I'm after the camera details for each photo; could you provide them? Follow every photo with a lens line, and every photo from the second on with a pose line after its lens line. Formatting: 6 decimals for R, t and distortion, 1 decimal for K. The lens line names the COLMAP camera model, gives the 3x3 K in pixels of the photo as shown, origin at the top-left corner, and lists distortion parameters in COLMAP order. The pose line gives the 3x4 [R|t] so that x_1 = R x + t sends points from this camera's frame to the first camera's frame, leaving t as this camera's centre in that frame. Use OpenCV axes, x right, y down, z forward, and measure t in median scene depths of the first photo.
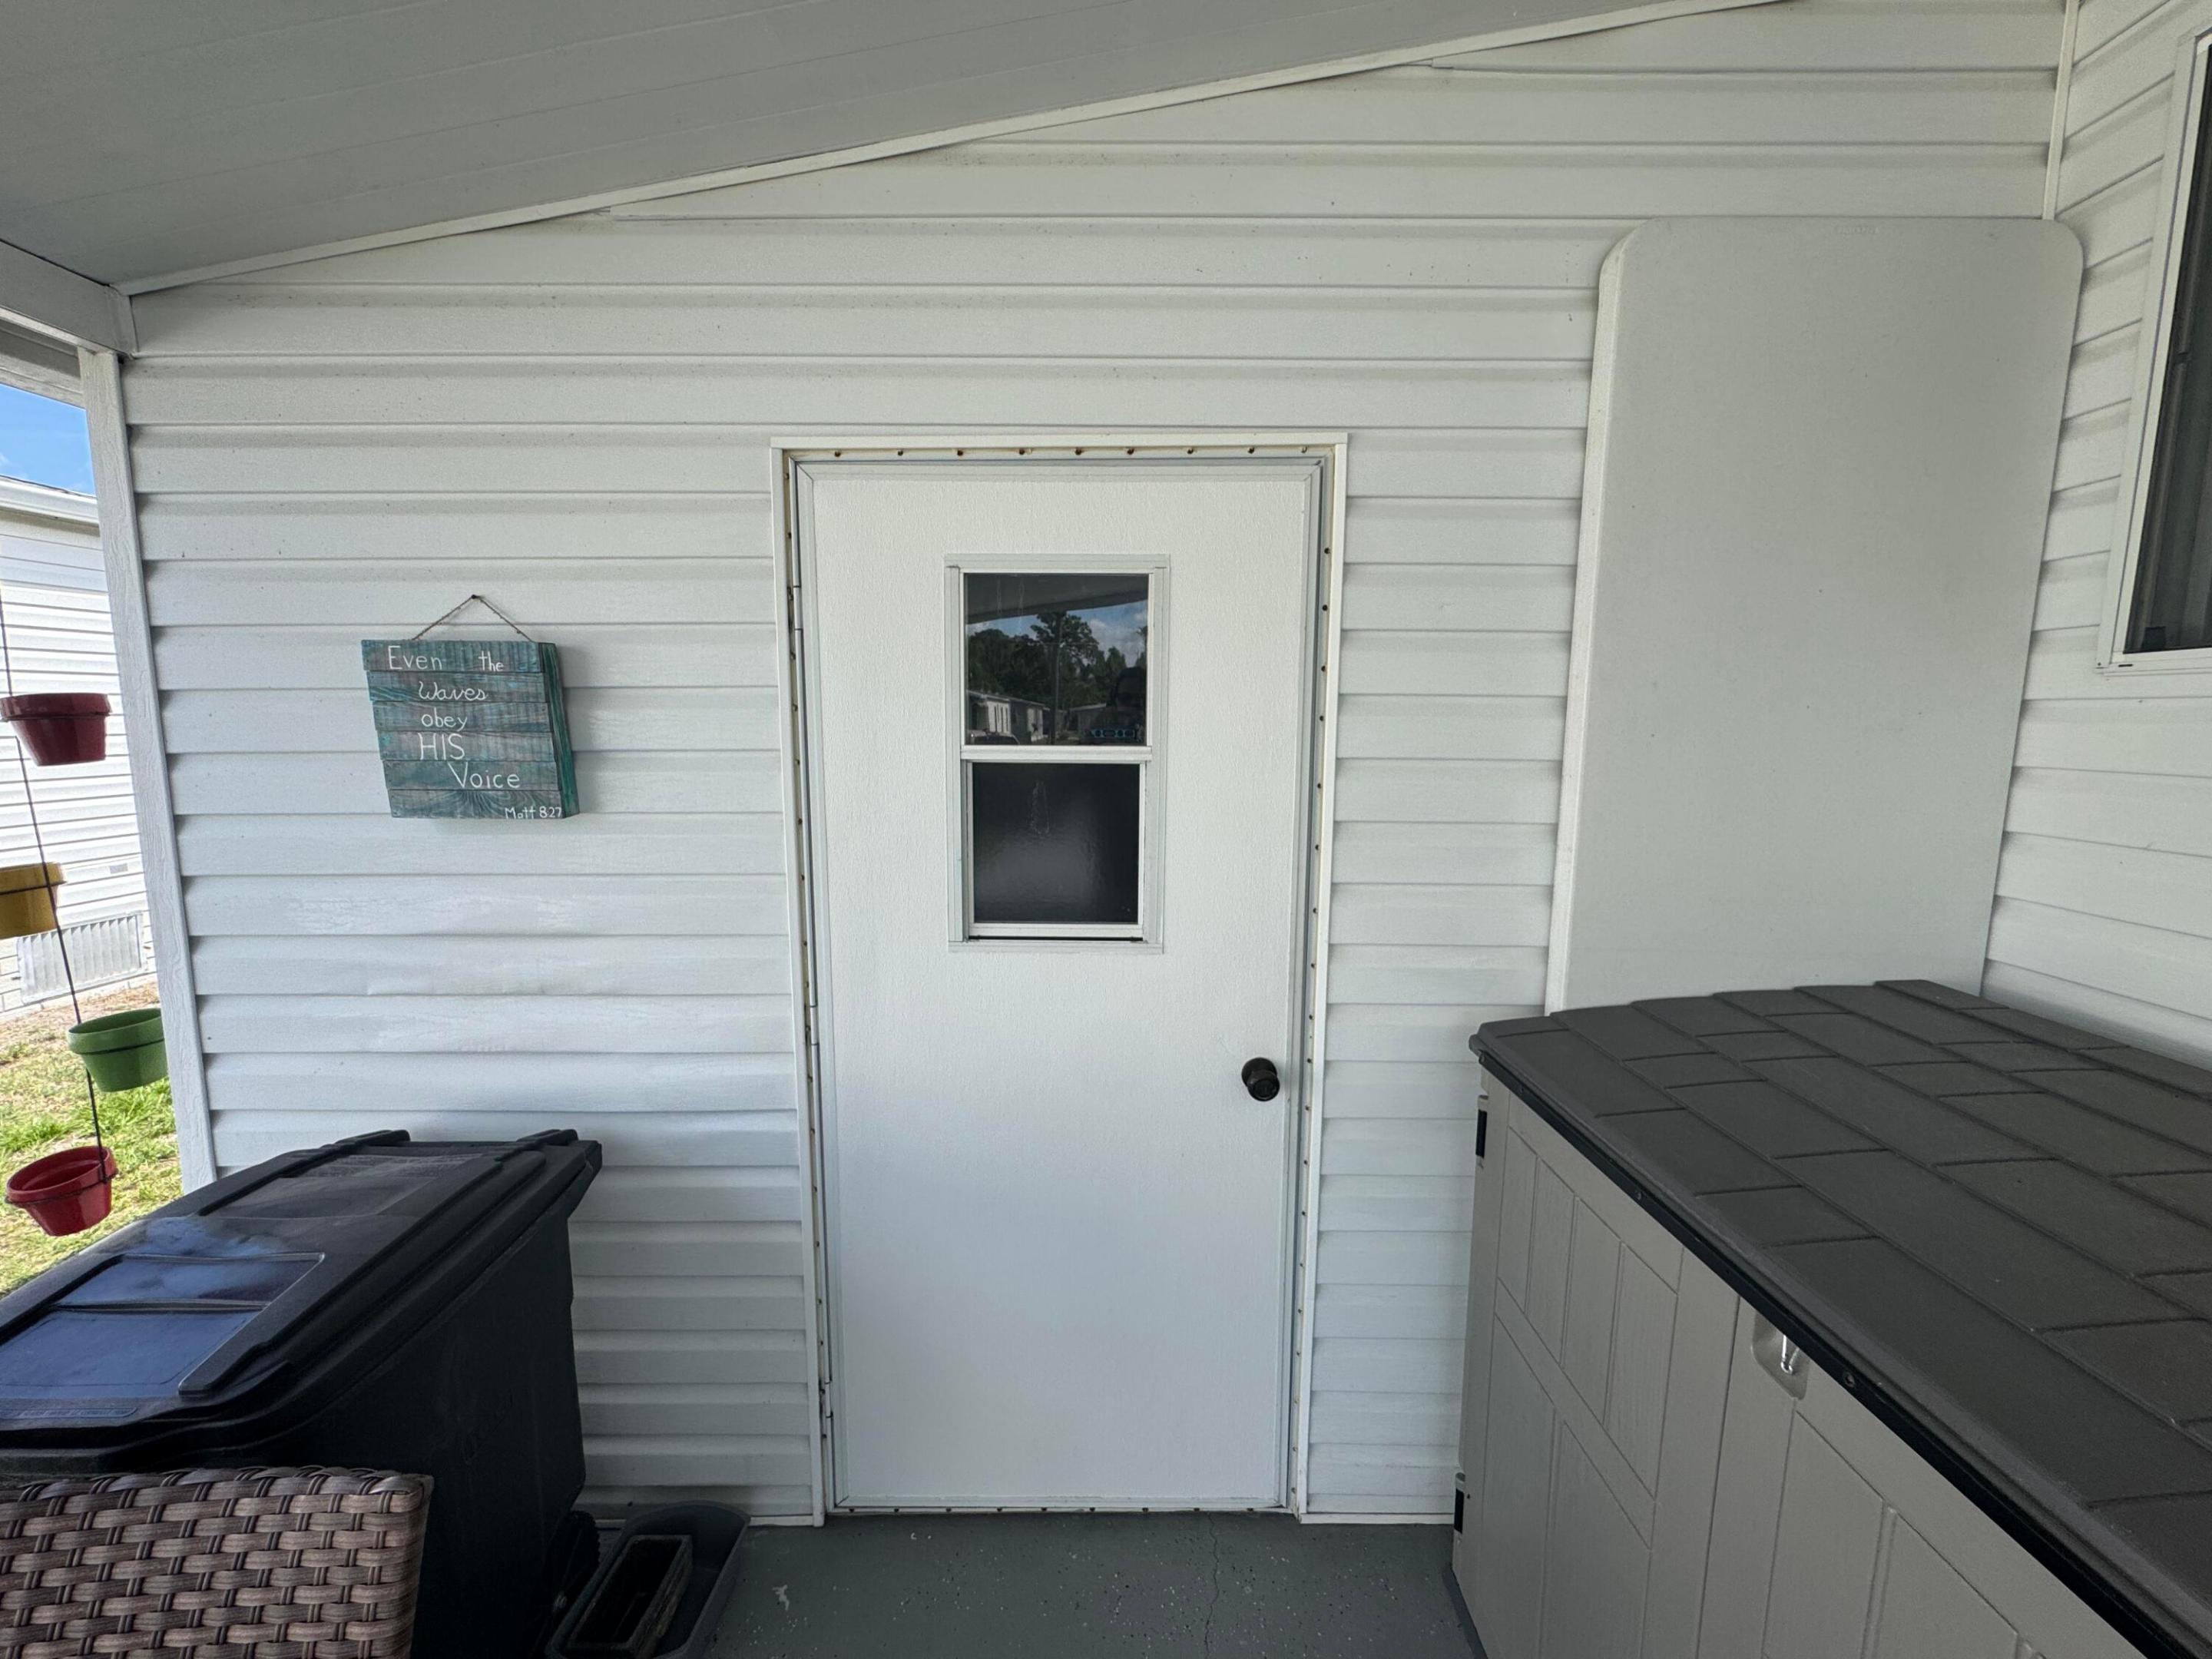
lens RADIAL K [[879.0, 0, 1106.7], [0, 879.0, 829.9], [0, 0, 1]] dist [-0.002496, -0.000060]
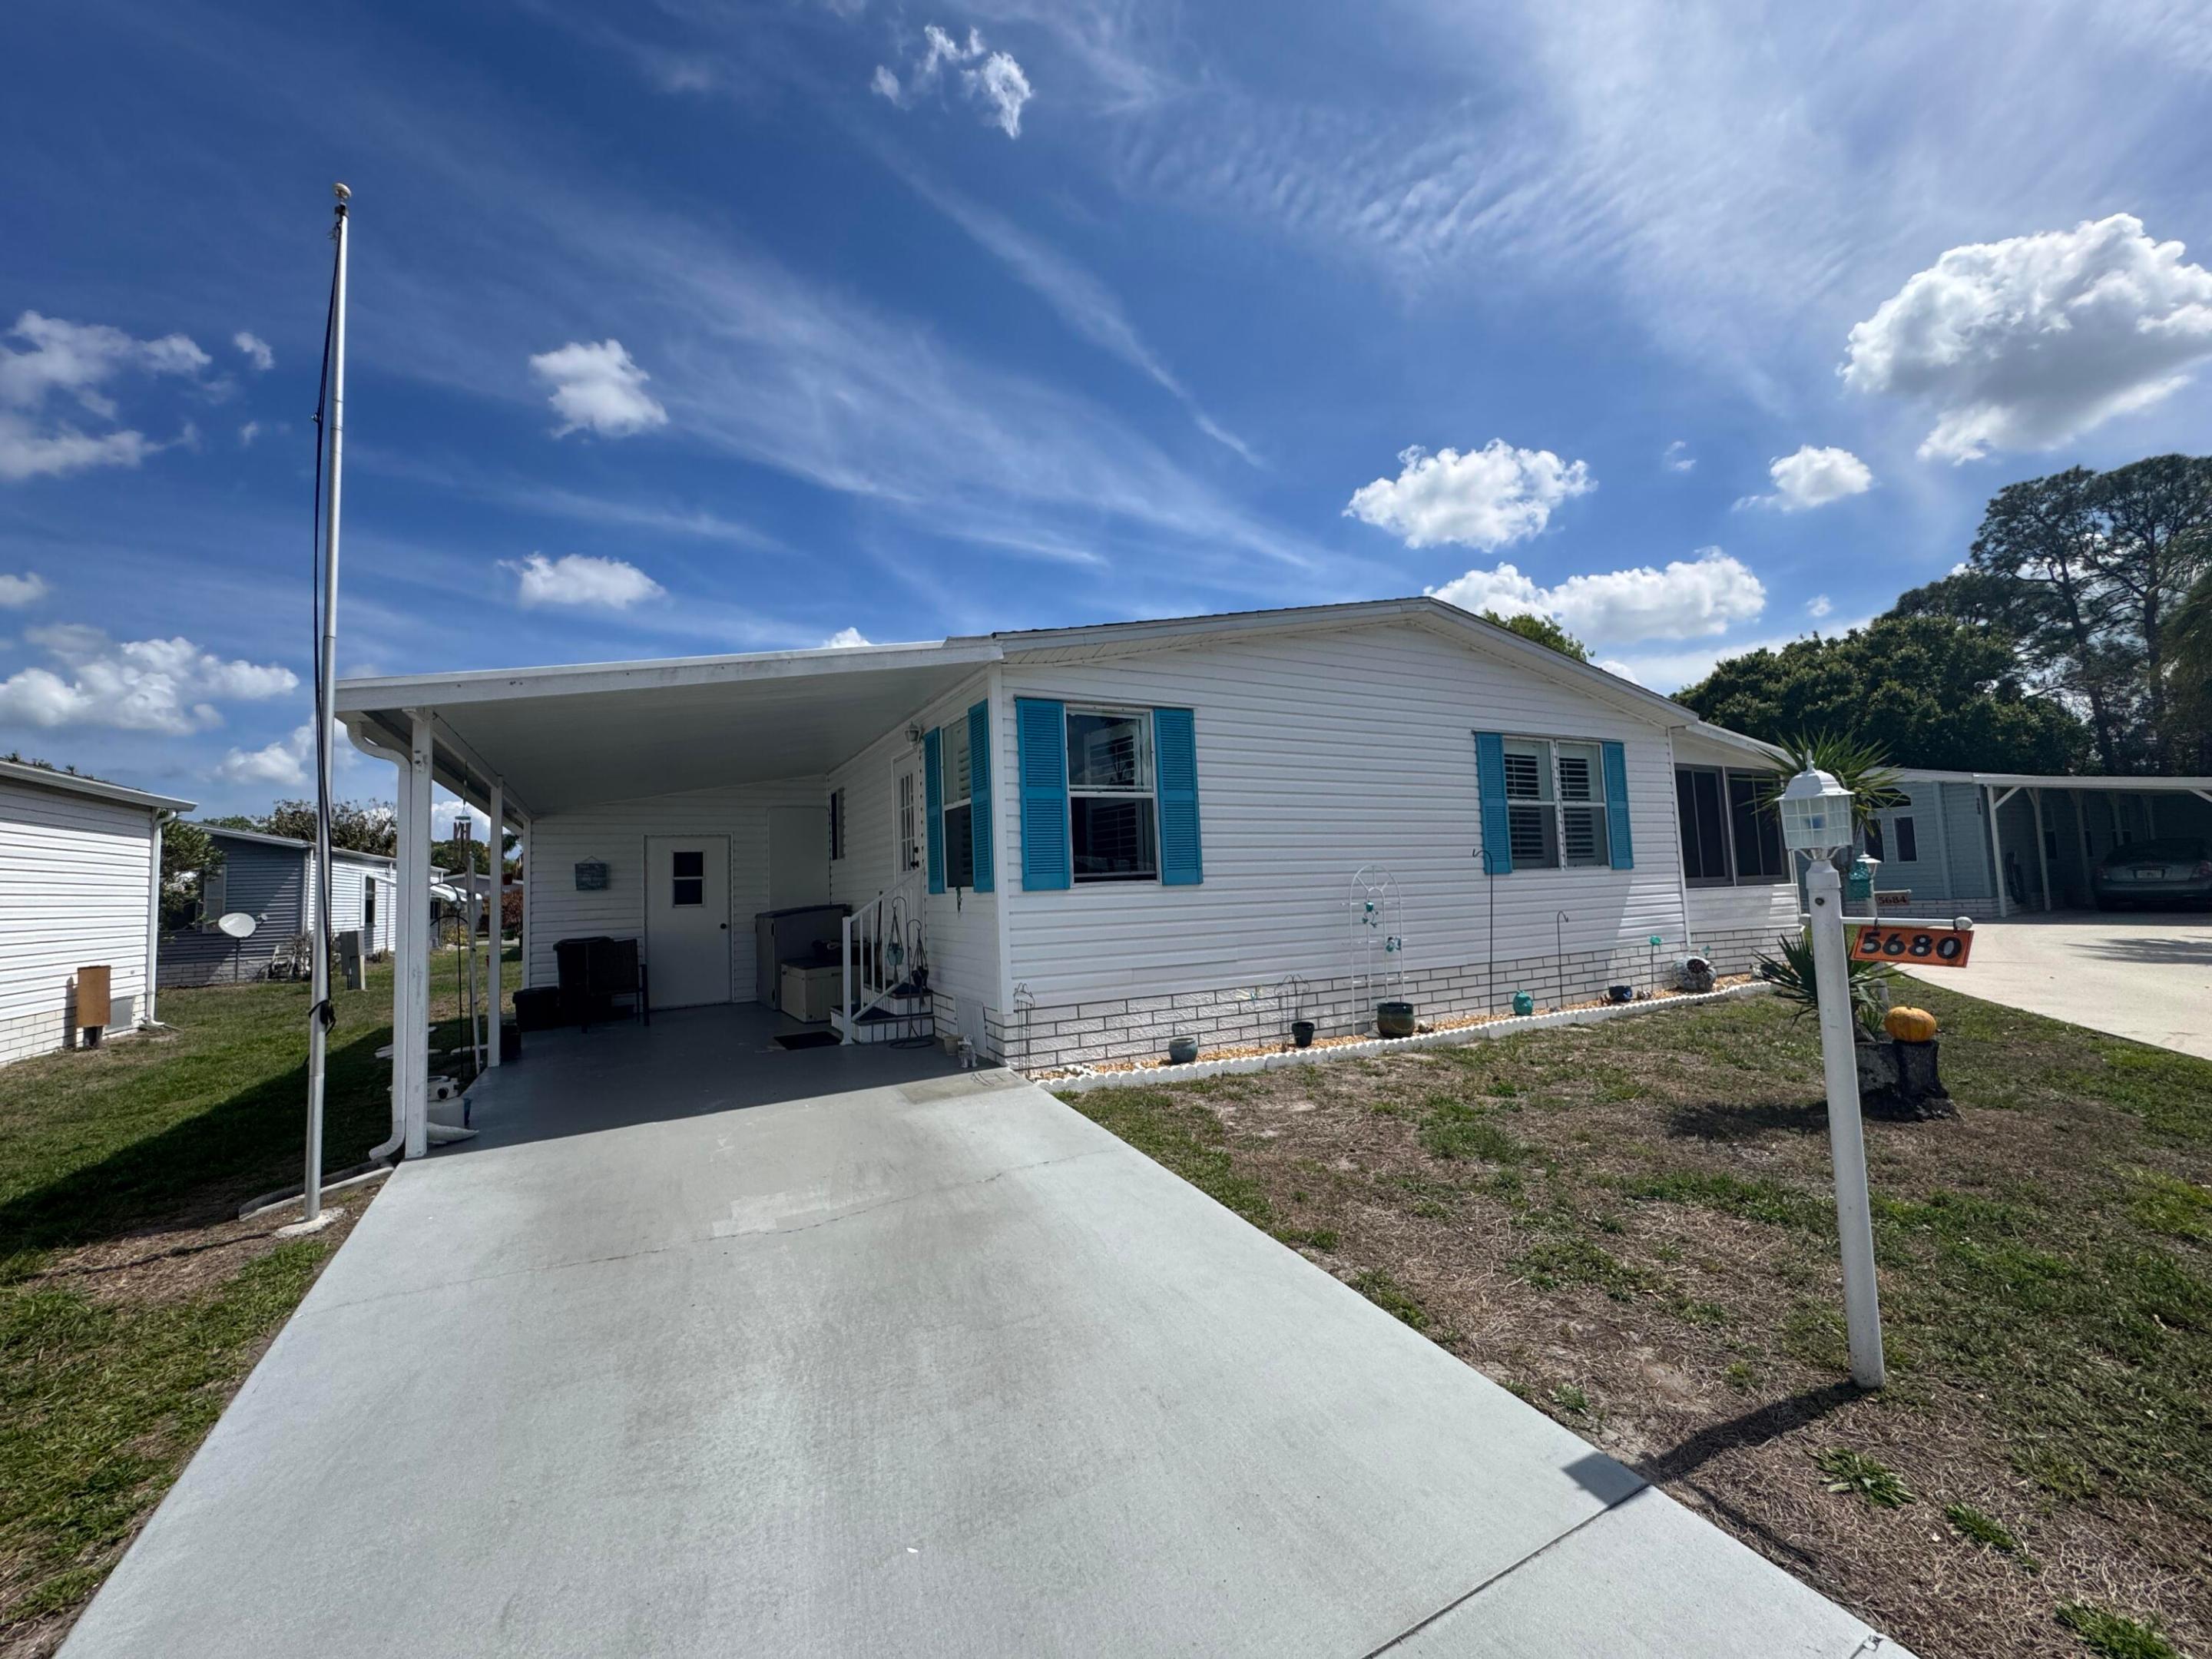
lens RADIAL K [[879.0, 0, 1107.2], [0, 879.0, 827.6], [0, 0, 1]] dist [-0.002496, -0.000060]
pose [[0.878514, -0.000982, 0.477715, -0.463894], [0.098421, 0.978917, -0.178984, 1.064120], [-0.467468, 0.204257, 0.860089, -6.440321]]
